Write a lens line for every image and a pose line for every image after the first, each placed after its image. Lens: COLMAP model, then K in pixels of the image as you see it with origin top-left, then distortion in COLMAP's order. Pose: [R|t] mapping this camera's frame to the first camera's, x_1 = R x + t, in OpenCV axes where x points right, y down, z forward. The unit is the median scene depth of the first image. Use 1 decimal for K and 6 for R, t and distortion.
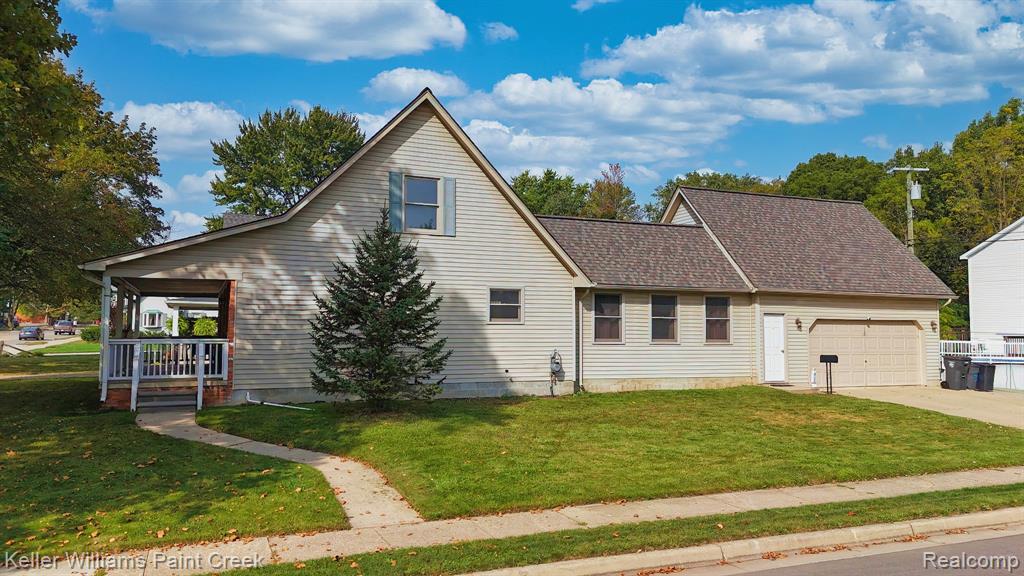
lens RADIAL K [[761.7, 0, 512.7], [0, 761.7, 283.5], [0, 0, 1]] dist [0.042003, -0.014432]
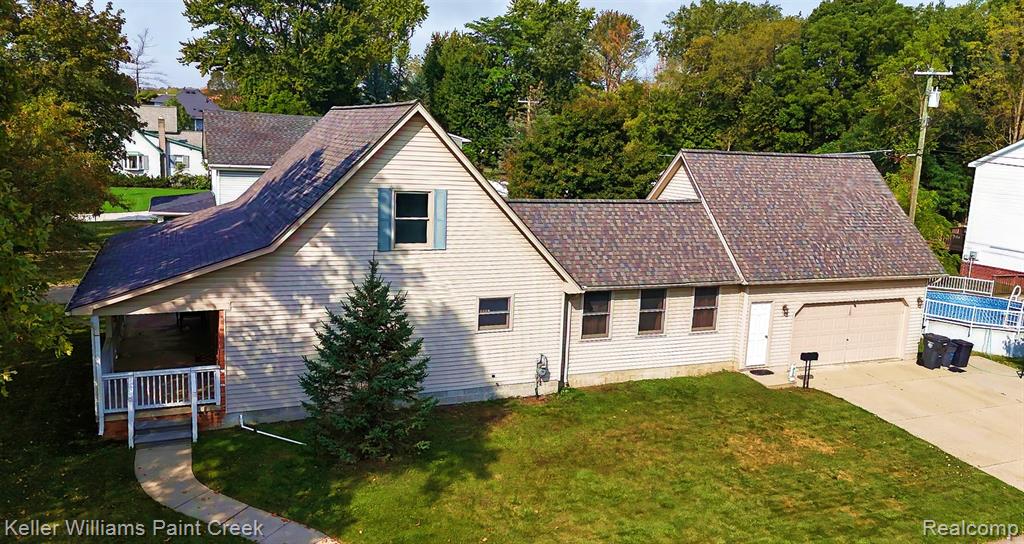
lens RADIAL K [[780.3, 0, 515.4], [0, 780.3, 268.8], [0, 0, 1]] dist [0.050626, -0.030232]
pose [[0.999140, 0.038313, 0.015875, -0.000673], [-0.040960, 0.971627, 0.232943, -0.252661], [-0.006500, -0.233393, 0.972361, 0.011262]]
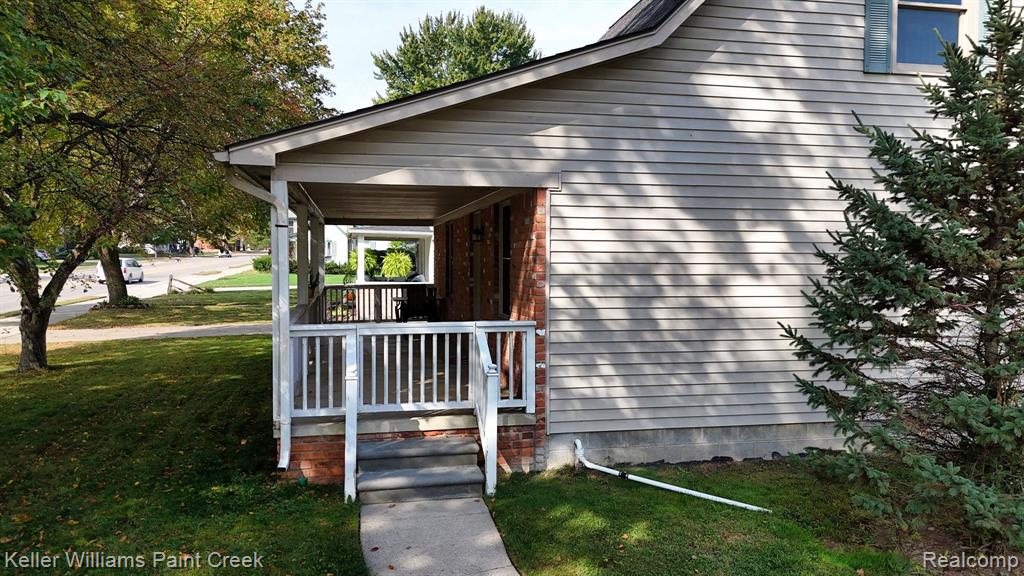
lens RADIAL K [[761.7, 0, 509.7], [0, 761.7, 289.6], [0, 0, 1]] dist [0.042003, -0.014432]
pose [[0.982290, 0.006669, -0.187247, -0.245198], [0.013355, 0.994332, 0.105474, 0.005896], [0.186889, -0.106107, 0.976634, 0.459446]]
